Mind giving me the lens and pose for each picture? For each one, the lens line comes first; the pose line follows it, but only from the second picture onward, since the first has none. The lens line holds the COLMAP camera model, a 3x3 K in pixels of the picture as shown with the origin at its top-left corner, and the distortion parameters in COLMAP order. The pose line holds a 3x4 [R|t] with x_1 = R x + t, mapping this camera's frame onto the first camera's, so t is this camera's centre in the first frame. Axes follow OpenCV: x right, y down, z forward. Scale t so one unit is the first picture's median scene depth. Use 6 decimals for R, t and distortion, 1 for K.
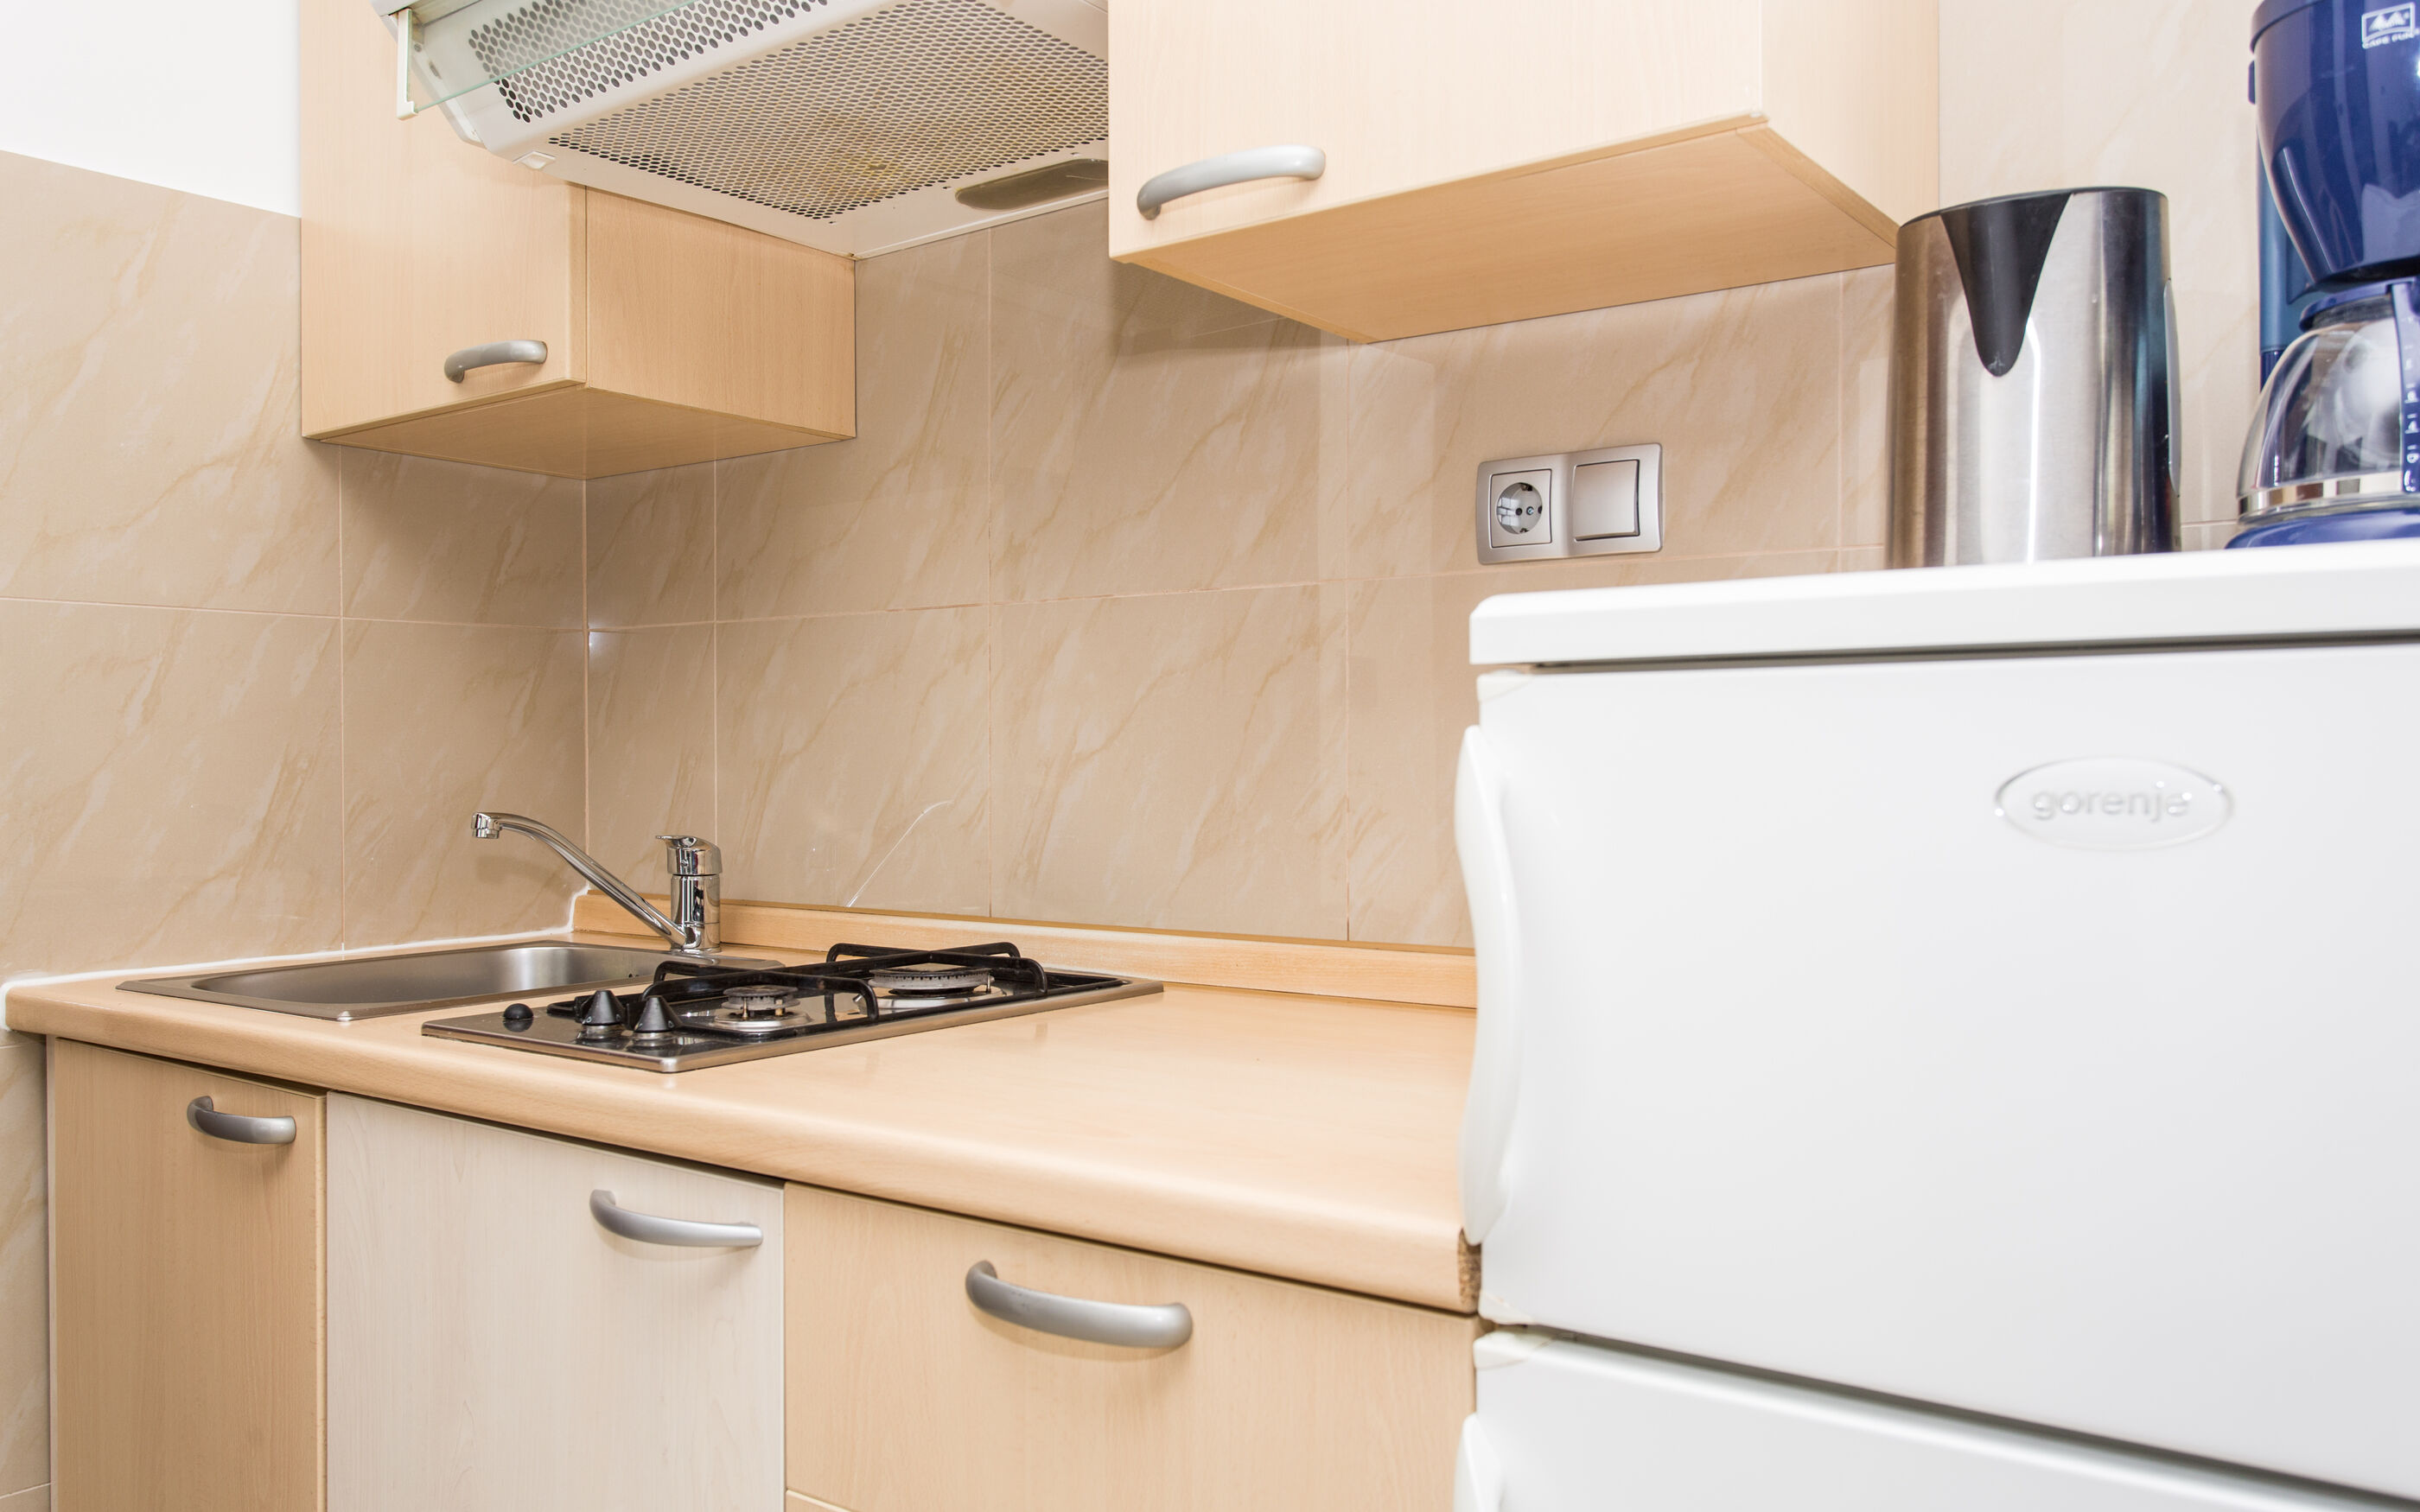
lens RADIAL K [[1899.1, 0, 1209.3], [0, 1899.1, 774.2], [0, 0, 1]] dist [-0.004081, 0.020298]
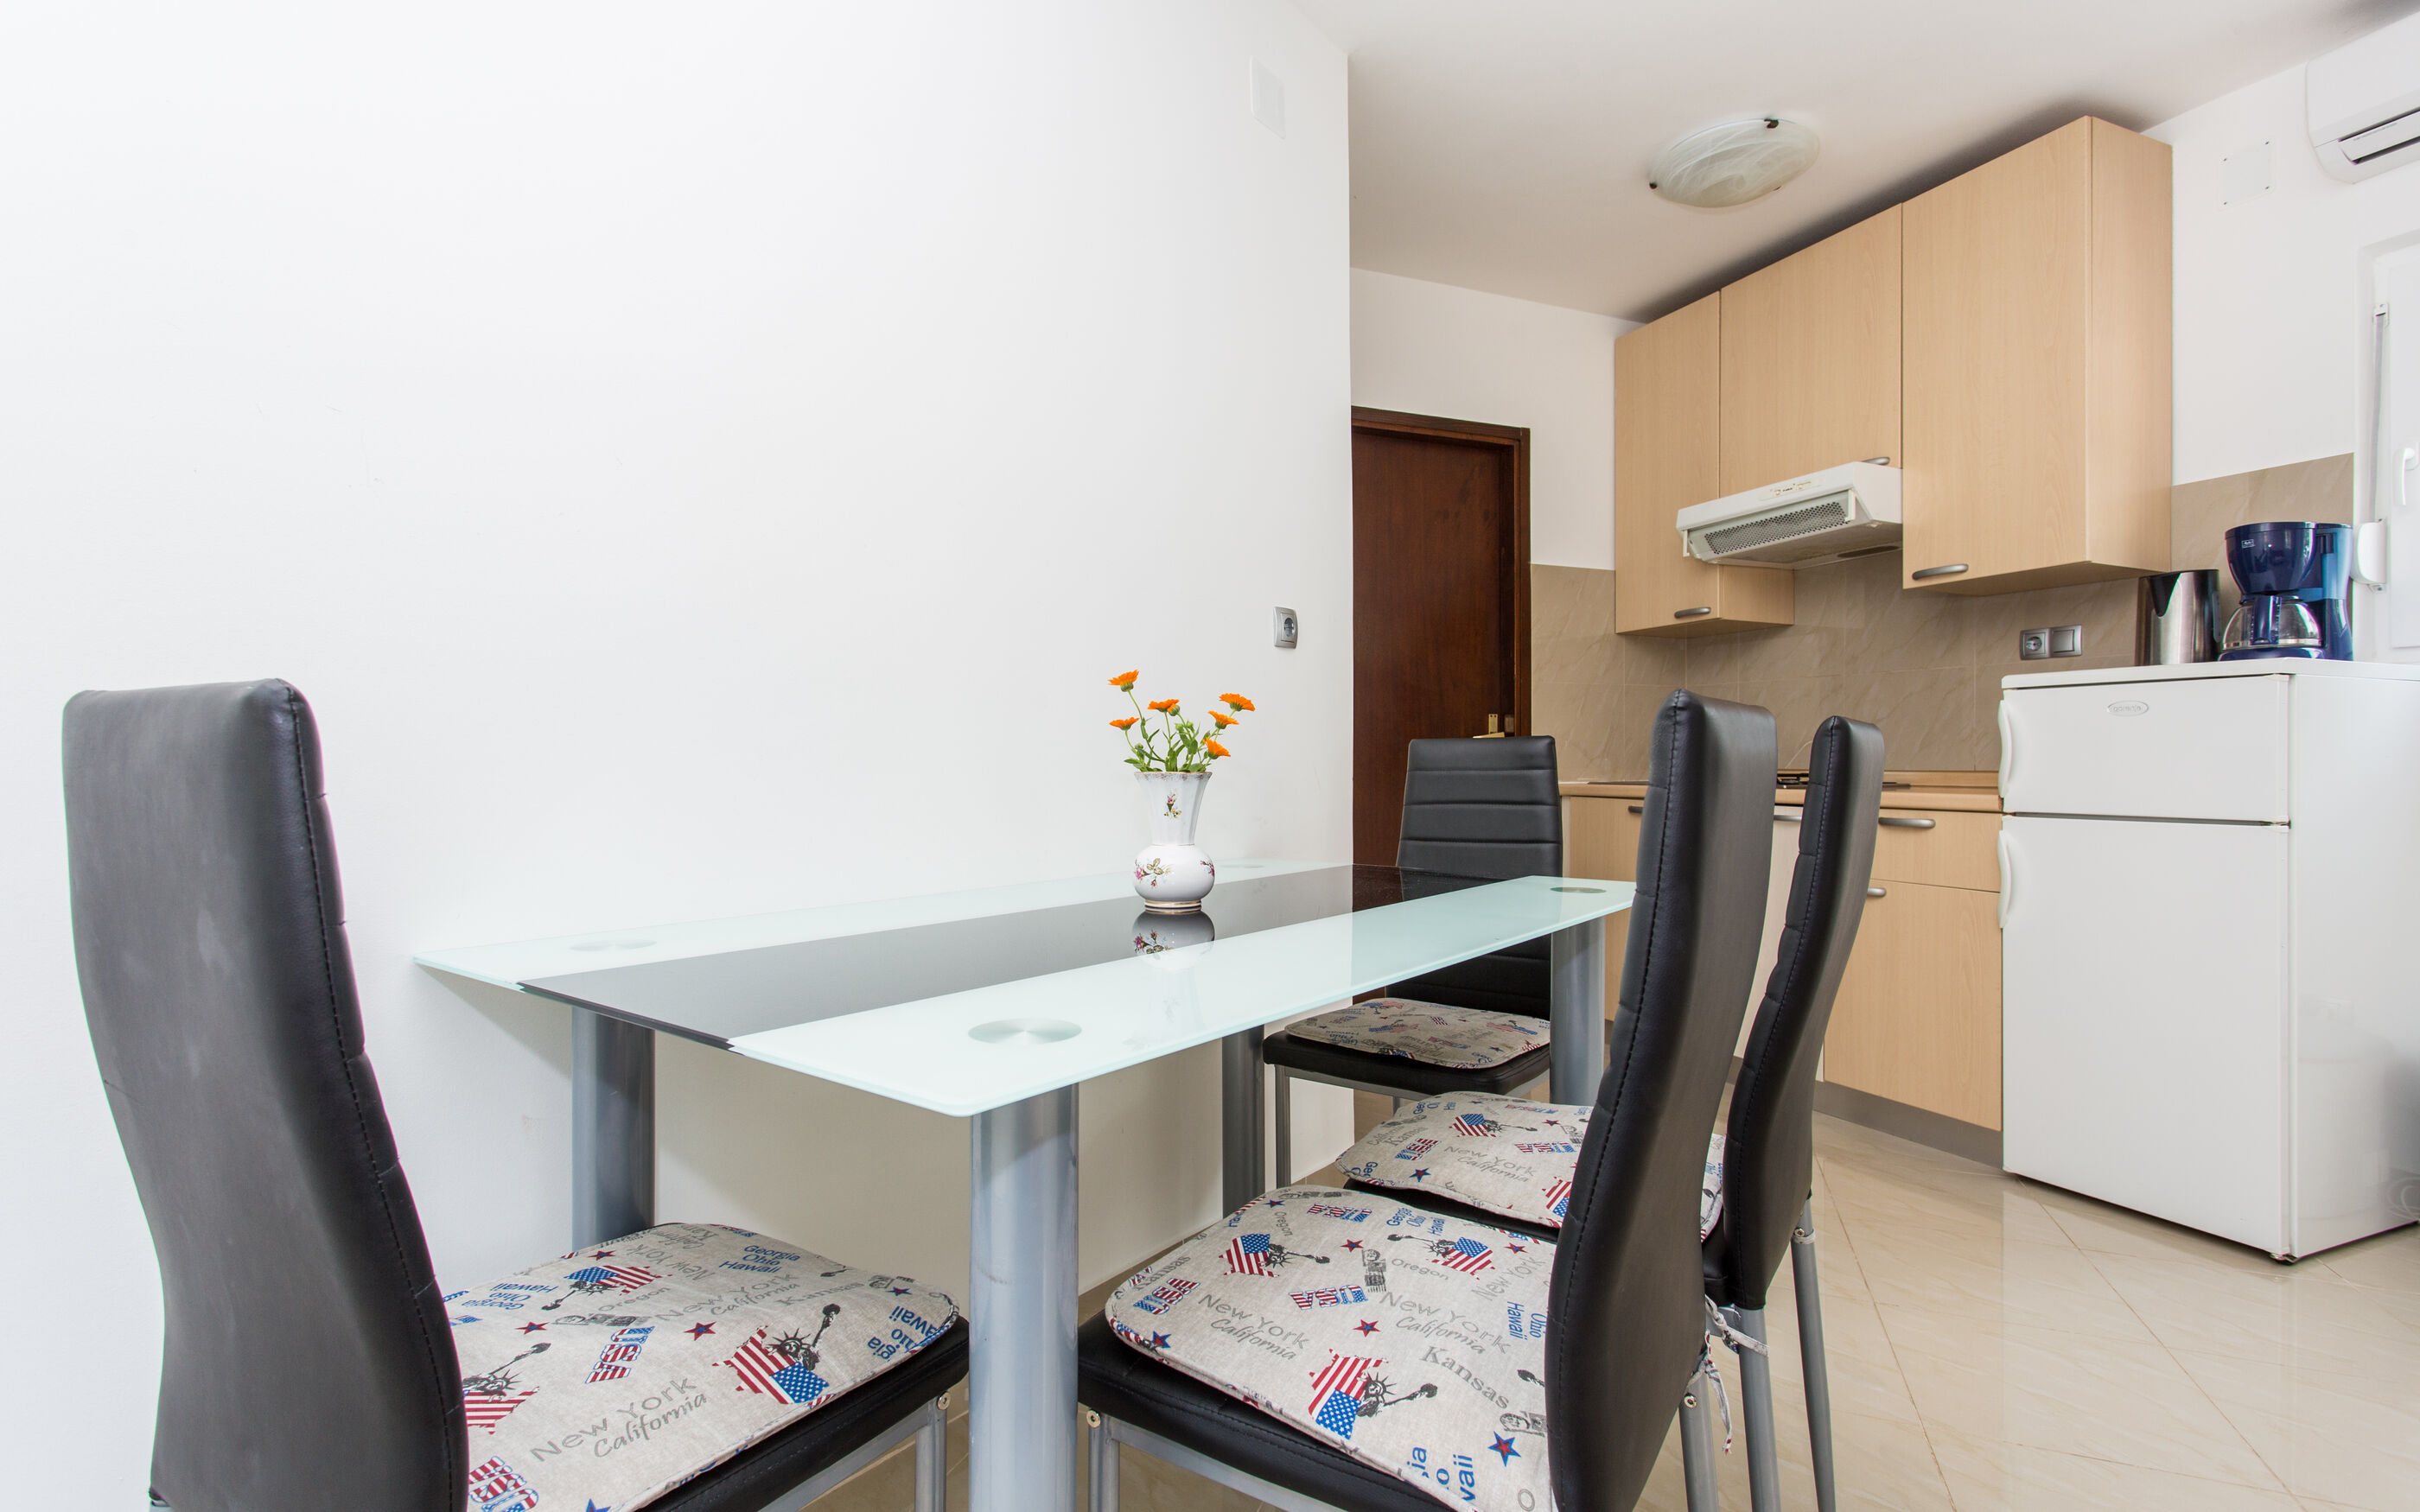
lens RADIAL K [[1151.3, 0, 1204.3], [0, 1151.3, 759.9], [0, 0, 1]] dist [-0.004133, 0.001981]
pose [[0.869109, 0.004568, -0.494599, -0.116750], [-0.009171, 0.999934, -0.006880, 0.102311], [0.494535, 0.010516, 0.869094, -1.605951]]
